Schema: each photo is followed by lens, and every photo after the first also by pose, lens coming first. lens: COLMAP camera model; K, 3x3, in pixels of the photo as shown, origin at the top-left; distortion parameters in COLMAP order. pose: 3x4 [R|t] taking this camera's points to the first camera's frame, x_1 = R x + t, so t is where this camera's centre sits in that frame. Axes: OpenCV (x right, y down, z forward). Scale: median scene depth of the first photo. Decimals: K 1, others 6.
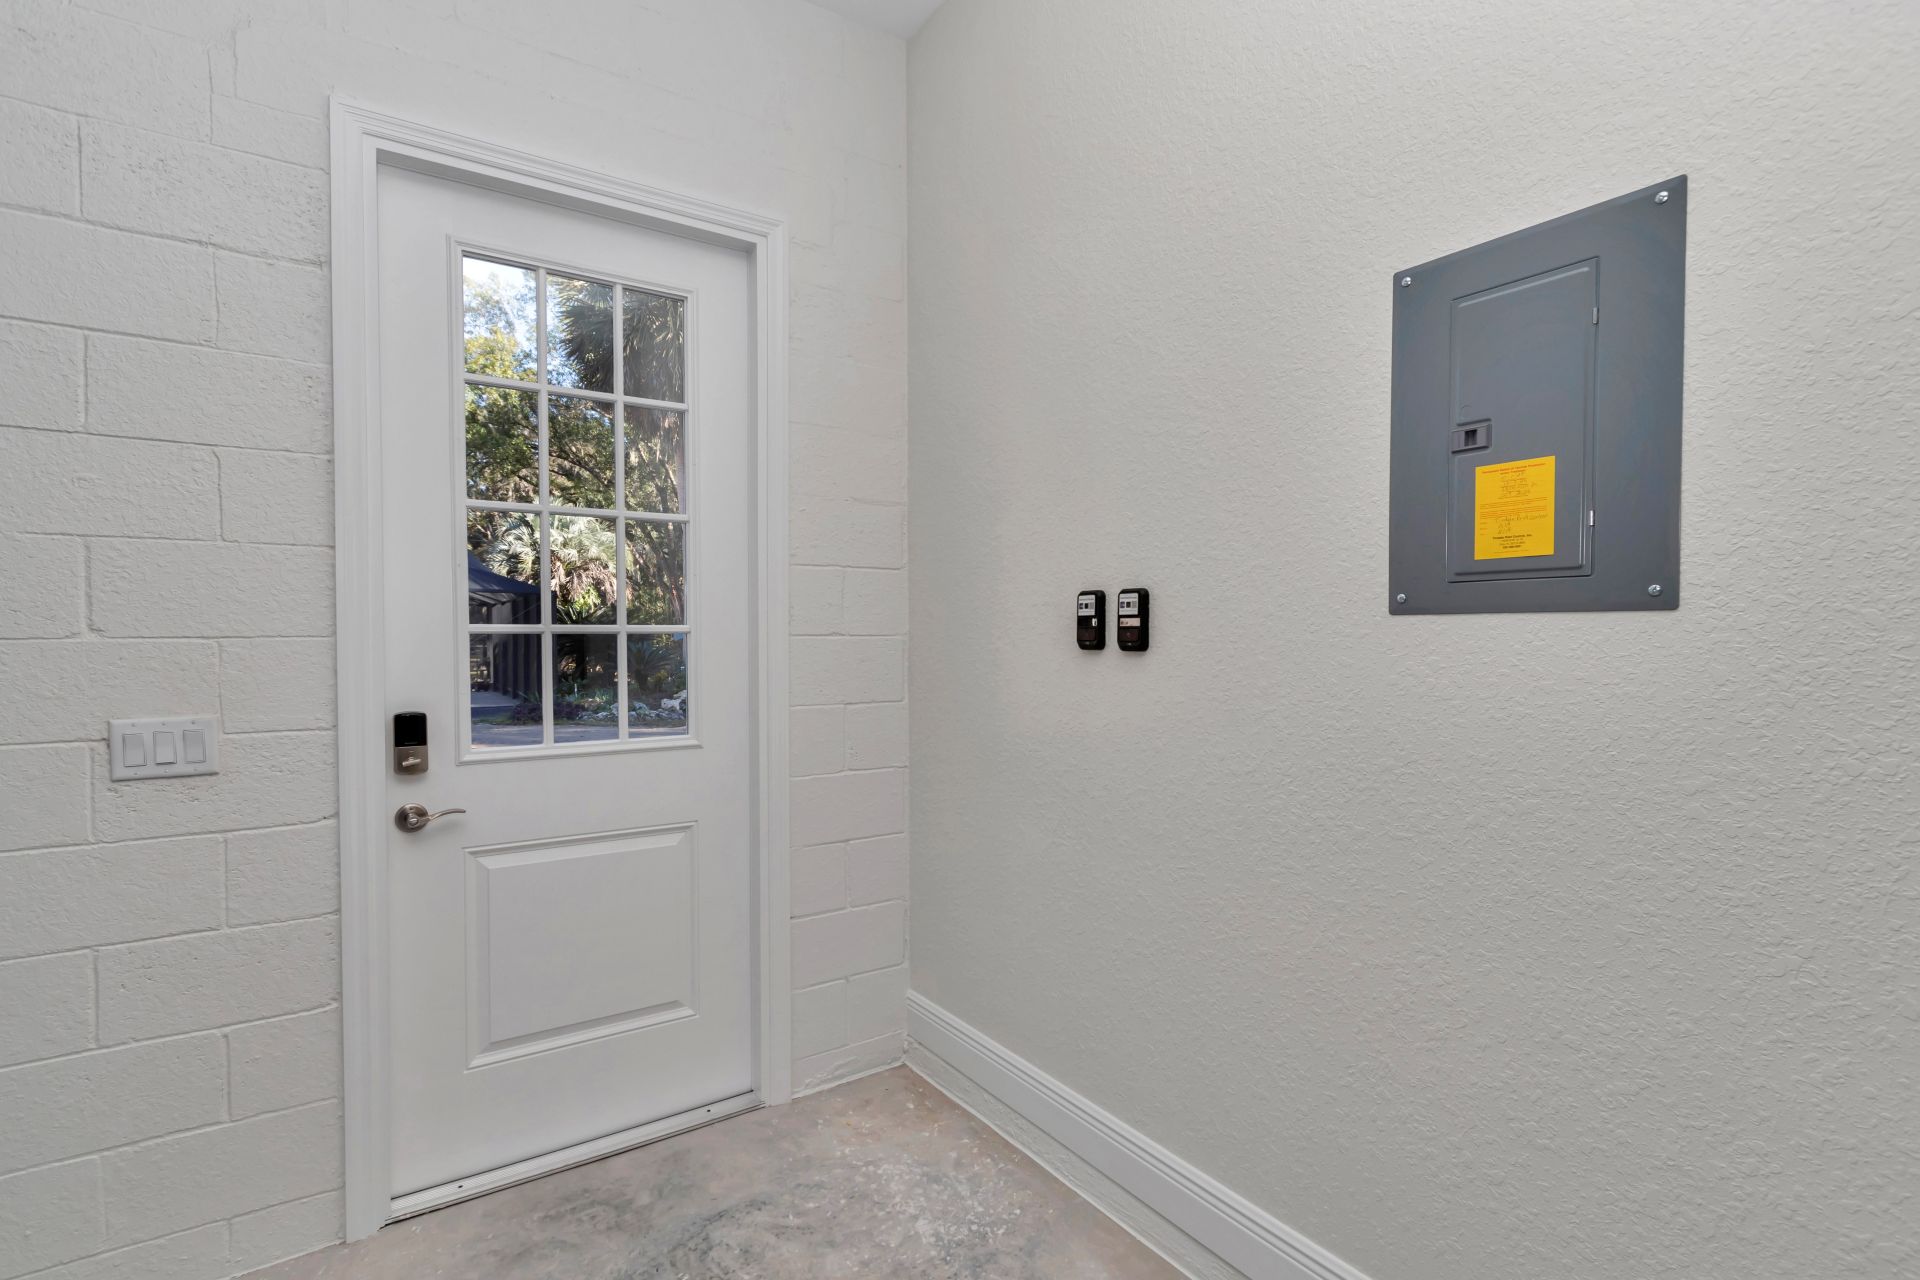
lens RADIAL K [[889.3, 0, 949.7], [0, 889.3, 643.8], [0, 0, 1]] dist [0.003212, 0.000981]
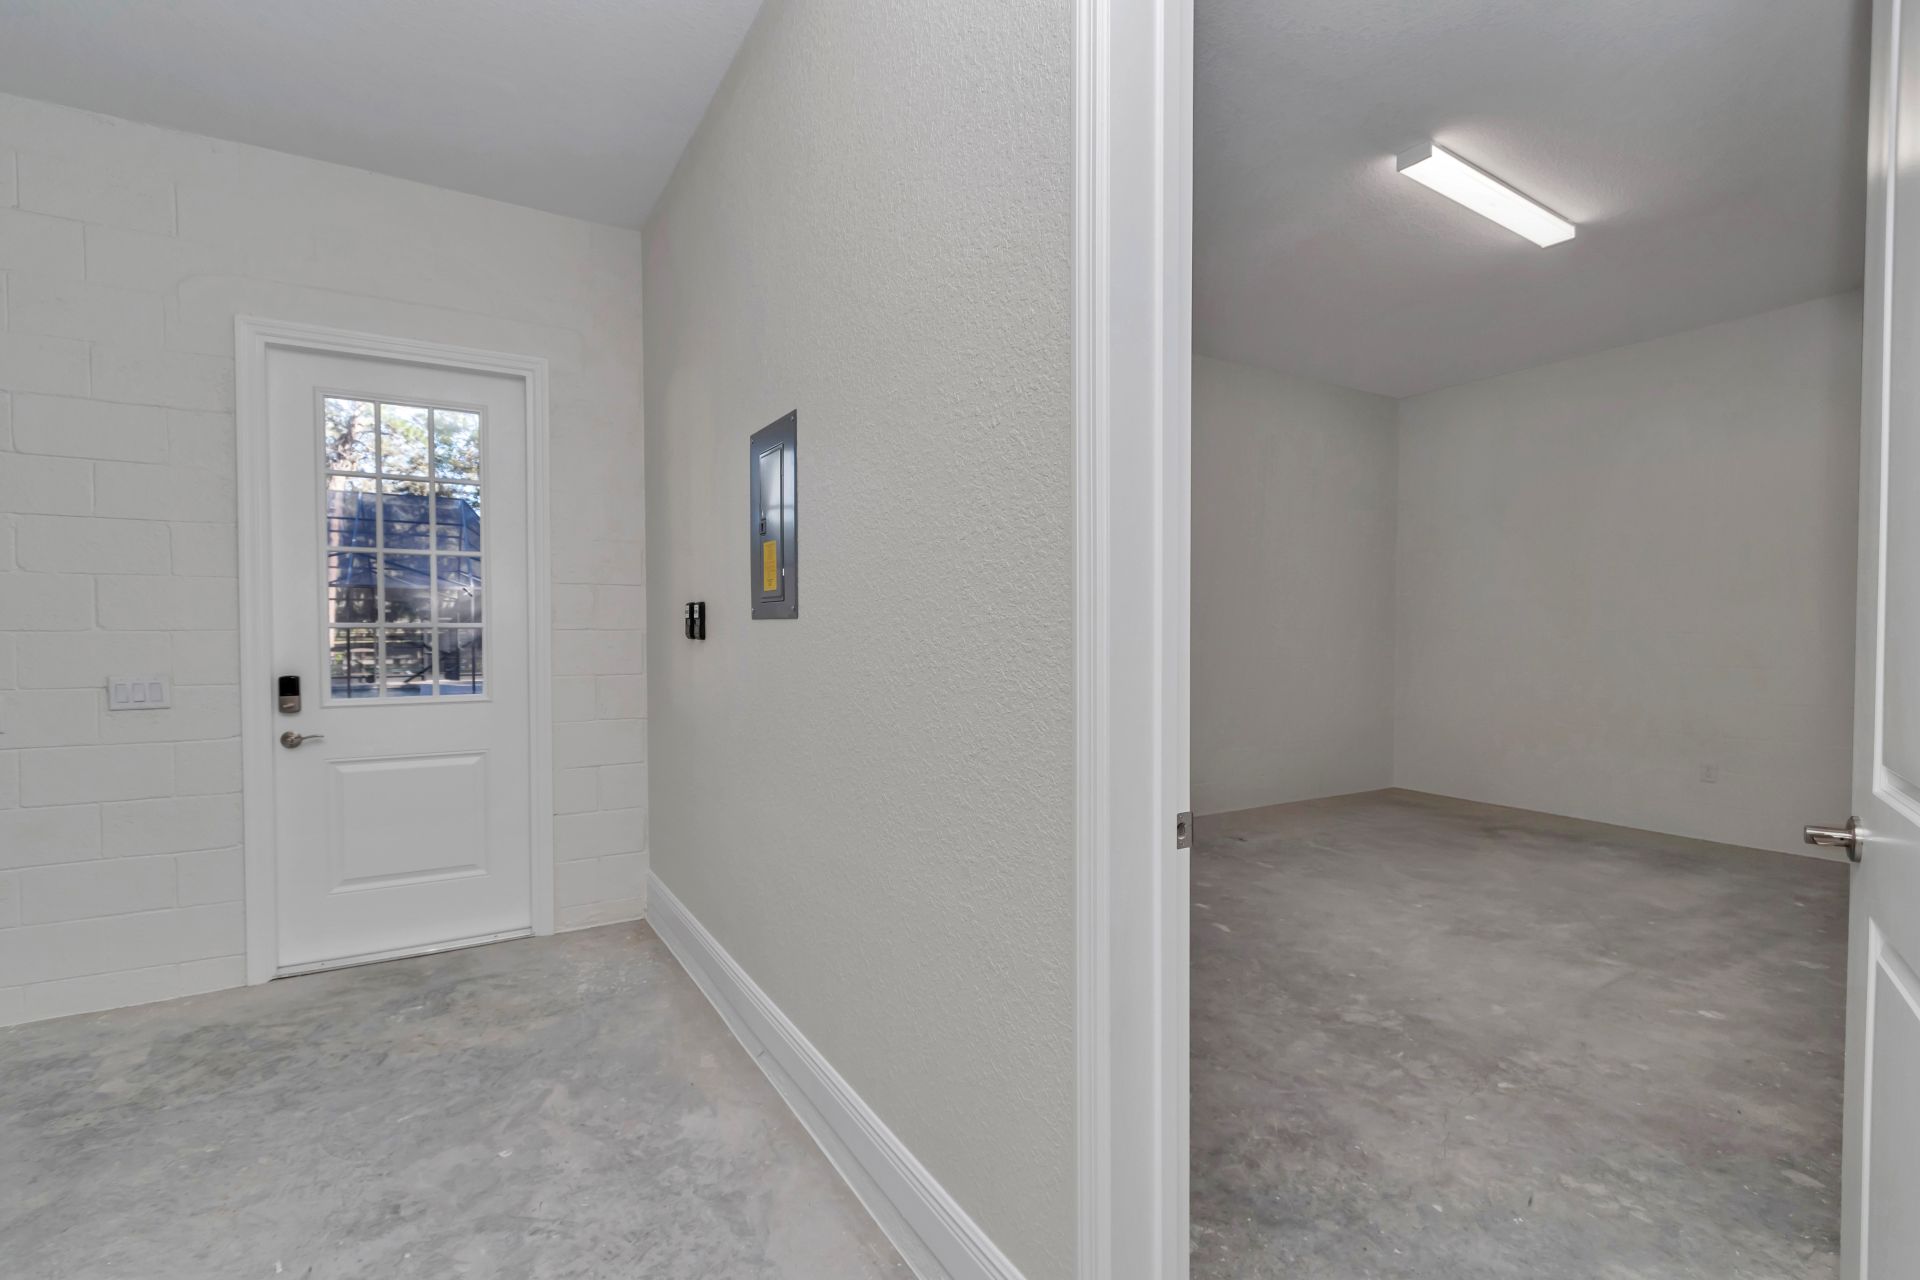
lens RADIAL K [[889.3, 0, 969.6], [0, 889.3, 639.2], [0, 0, 1]] dist [0.003212, 0.000981]
pose [[0.998414, 0.001982, -0.056258, 0.758745], [-0.001791, 0.999992, 0.003453, 0.001023], [0.056264, -0.003347, 0.998410, -0.592915]]
